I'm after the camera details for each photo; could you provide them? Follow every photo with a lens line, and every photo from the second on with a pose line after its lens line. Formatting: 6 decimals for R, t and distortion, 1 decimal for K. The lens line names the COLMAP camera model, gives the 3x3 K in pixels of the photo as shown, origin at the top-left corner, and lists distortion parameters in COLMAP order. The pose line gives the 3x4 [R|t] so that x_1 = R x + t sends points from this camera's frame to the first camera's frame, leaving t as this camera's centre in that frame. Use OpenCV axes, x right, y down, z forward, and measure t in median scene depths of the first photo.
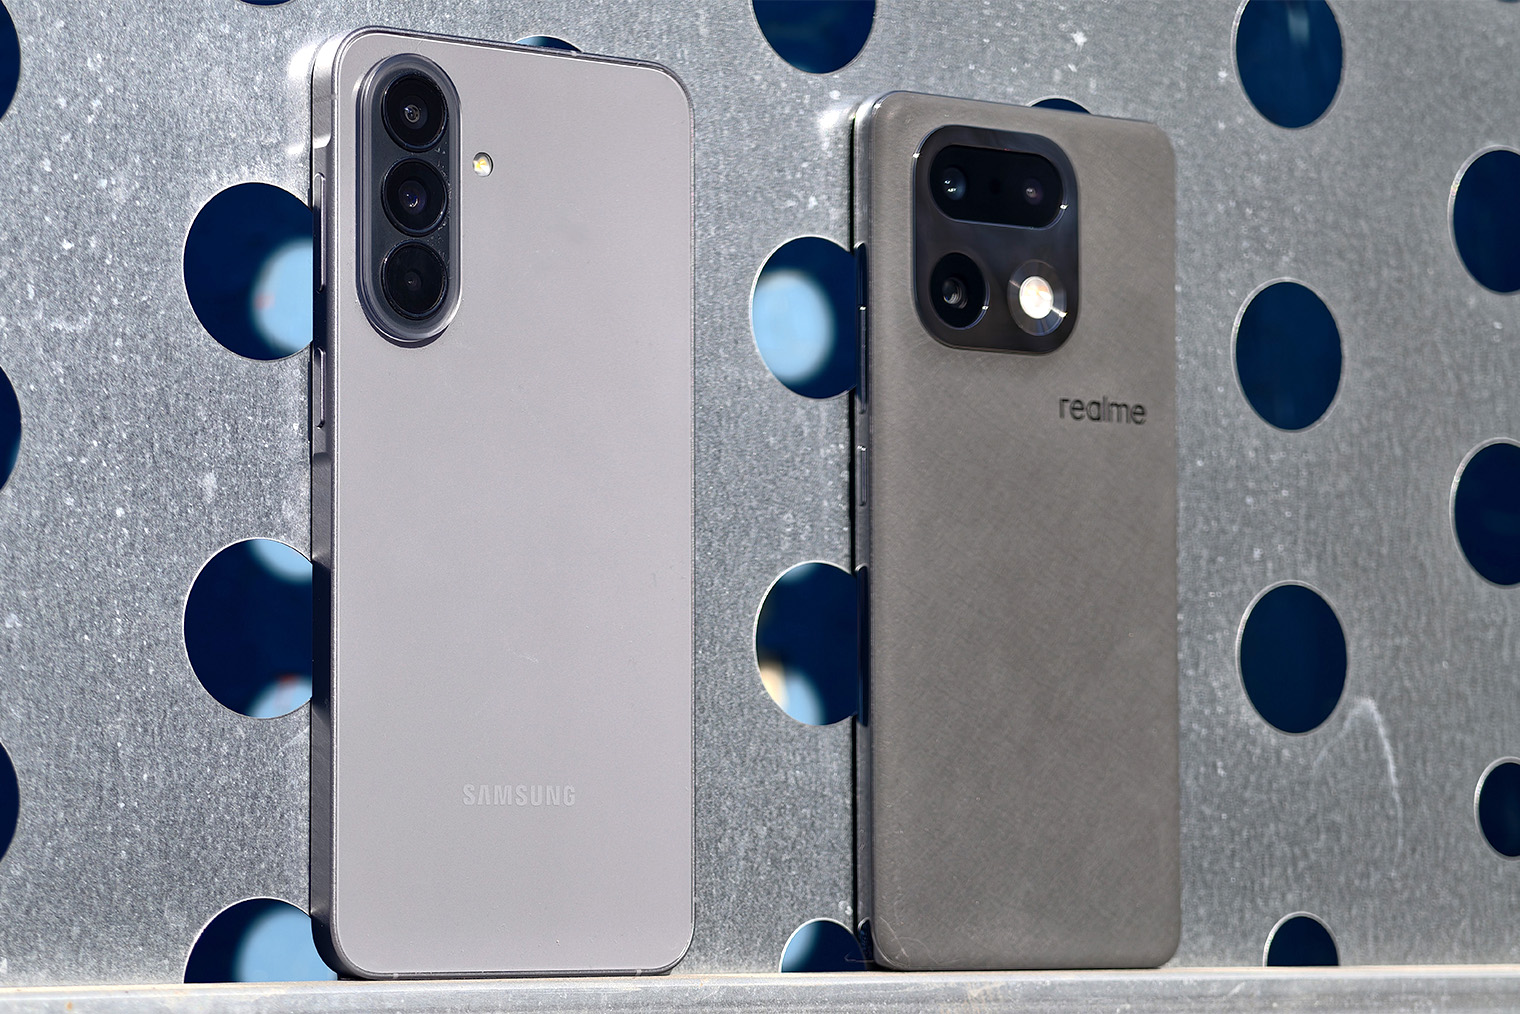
lens RADIAL K [[3678.2, 0, 758.4], [0, 3678.2, 508.3], [0, 0, 1]] dist [0.290473, 0.000000]
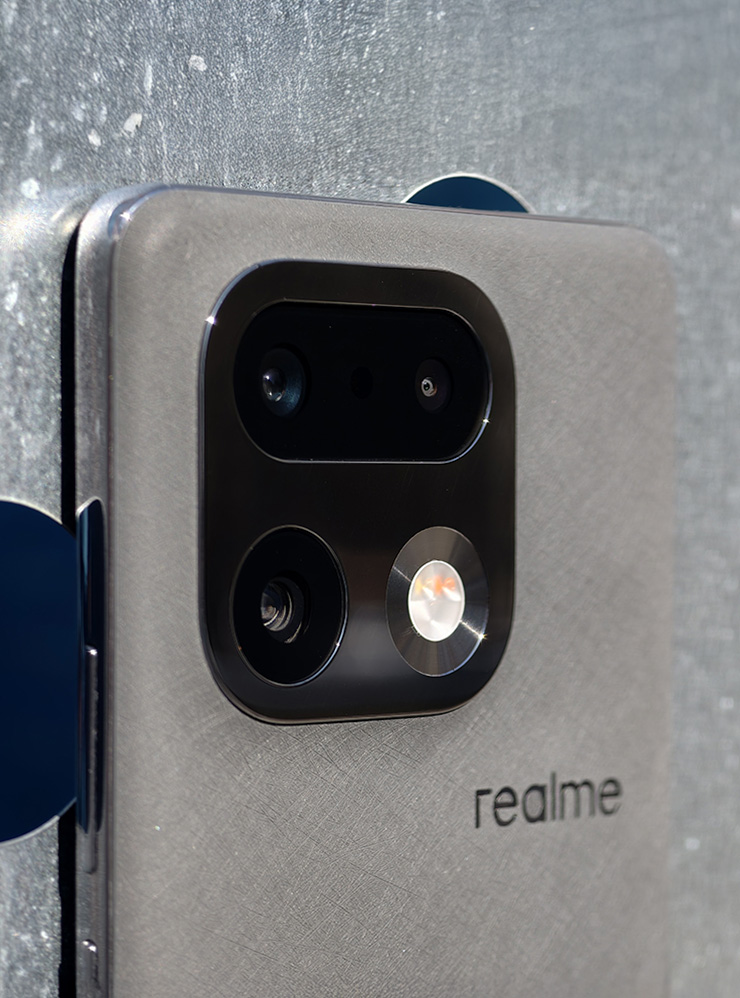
lens RADIAL K [[2500.5, 0, 372.0], [0, 2500.5, 499.3], [0, 0, 1]] dist [0.255563, 0.000000]
pose [[0.981161, -0.008465, 0.193006, 0.001275], [-0.022599, 0.987151, 0.158184, -0.123861], [-0.191865, -0.159566, 0.968363, 0.672557]]
